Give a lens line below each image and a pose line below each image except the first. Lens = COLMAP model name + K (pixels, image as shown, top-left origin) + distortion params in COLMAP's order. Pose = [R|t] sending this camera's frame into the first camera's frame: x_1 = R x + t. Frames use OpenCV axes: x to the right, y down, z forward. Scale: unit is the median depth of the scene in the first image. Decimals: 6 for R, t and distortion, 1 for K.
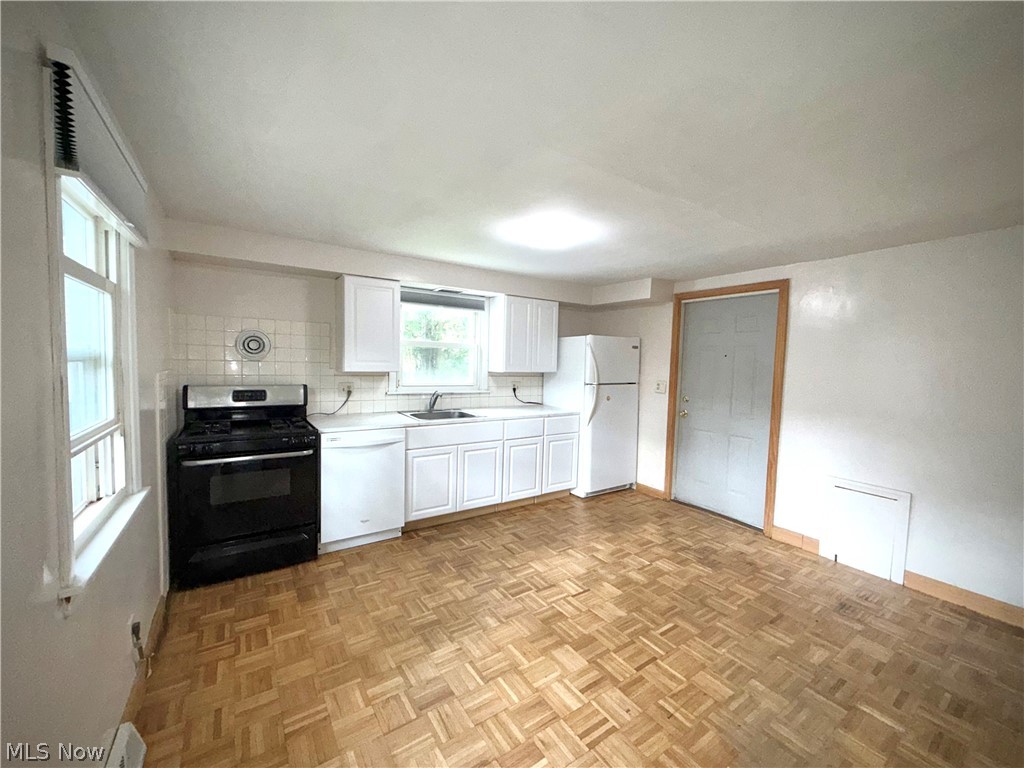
lens RADIAL K [[406.1, 0, 512.5], [0, 406.1, 384.5], [0, 0, 1]] dist [0.001191, 0.000096]
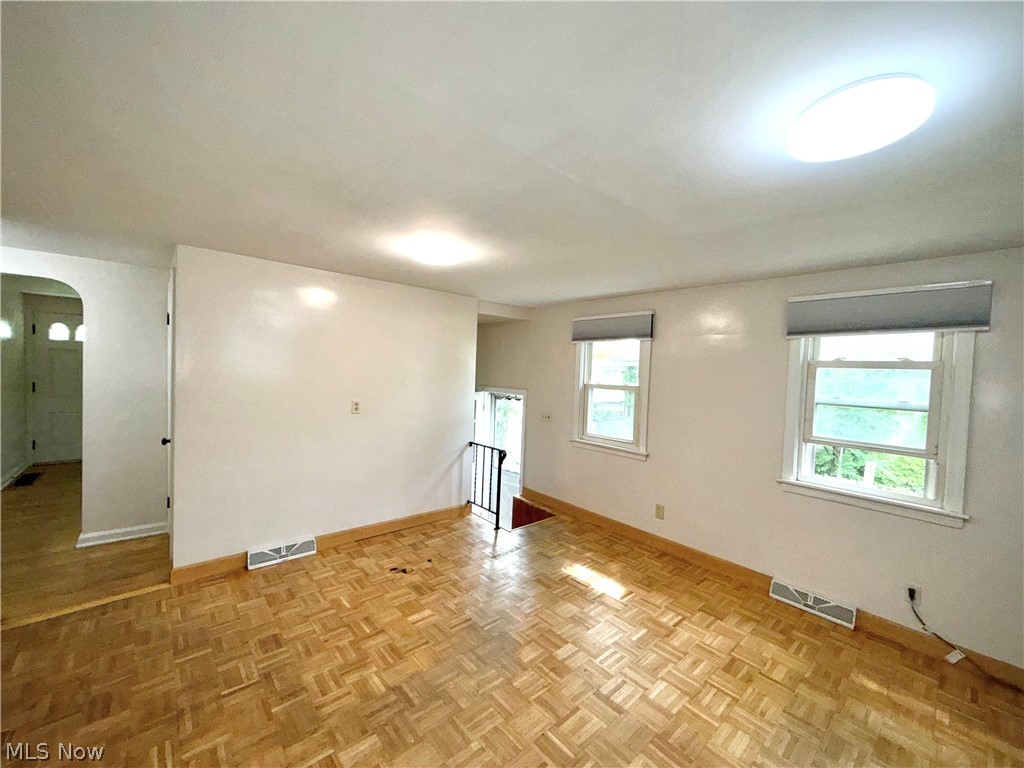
lens RADIAL K [[406.1, 0, 512.9], [0, 406.1, 385.3], [0, 0, 1]] dist [0.001191, 0.000096]
pose [[-0.990231, -0.054230, -0.128455, 0.712431], [-0.065145, 0.994472, 0.082353, -0.164419], [0.123279, 0.089916, -0.988290, 2.127298]]
